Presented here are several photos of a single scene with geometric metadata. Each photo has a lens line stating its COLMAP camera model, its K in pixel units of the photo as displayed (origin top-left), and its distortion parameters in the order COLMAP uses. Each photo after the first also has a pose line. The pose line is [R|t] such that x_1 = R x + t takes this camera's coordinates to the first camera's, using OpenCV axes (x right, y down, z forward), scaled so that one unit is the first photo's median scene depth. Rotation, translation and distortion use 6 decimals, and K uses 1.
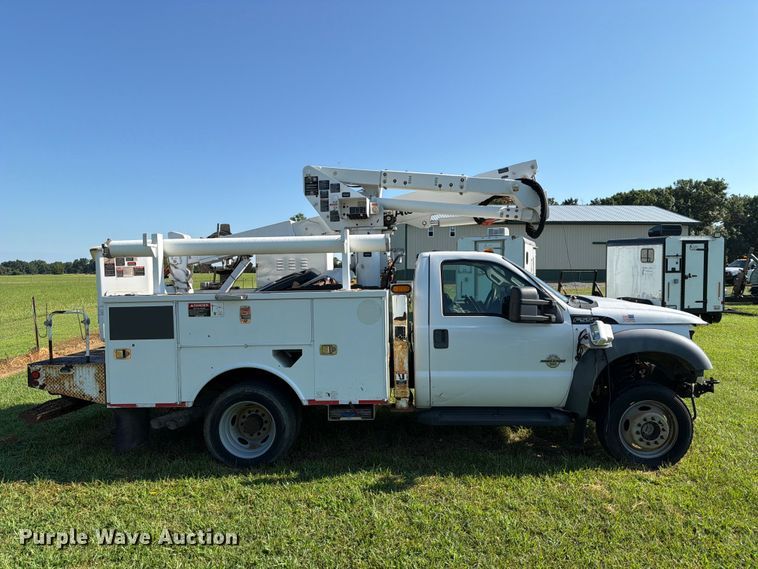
lens RADIAL K [[526.6, 0, 387.9], [0, 526.6, 283.9], [0, 0, 1]] dist [0.079173, -0.127916]
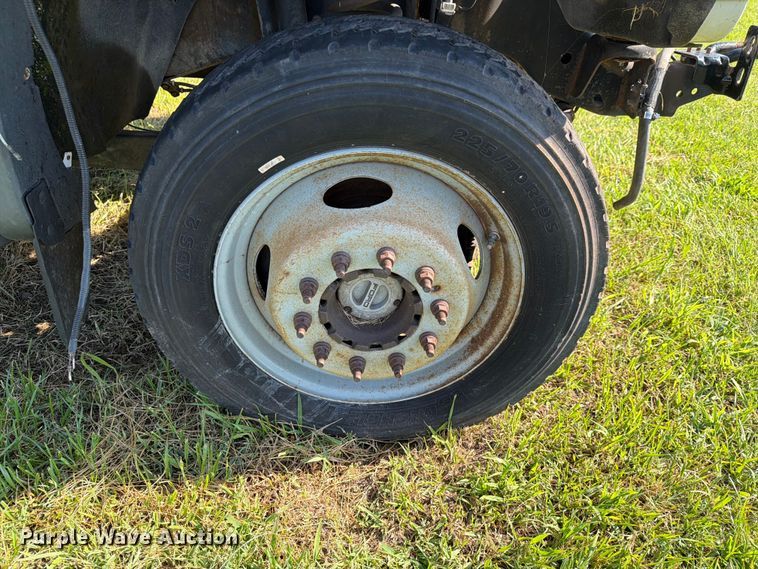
lens RADIAL K [[528.4, 0, 378.4], [0, 528.4, 288.0], [0, 0, 1]] dist [0.074270, -0.099606]
pose [[0.996256, -0.000704, 0.086448, 0.475670], [-0.047496, 0.831079, 0.554122, 0.165358], [-0.072235, -0.556154, 0.827934, 0.845022]]
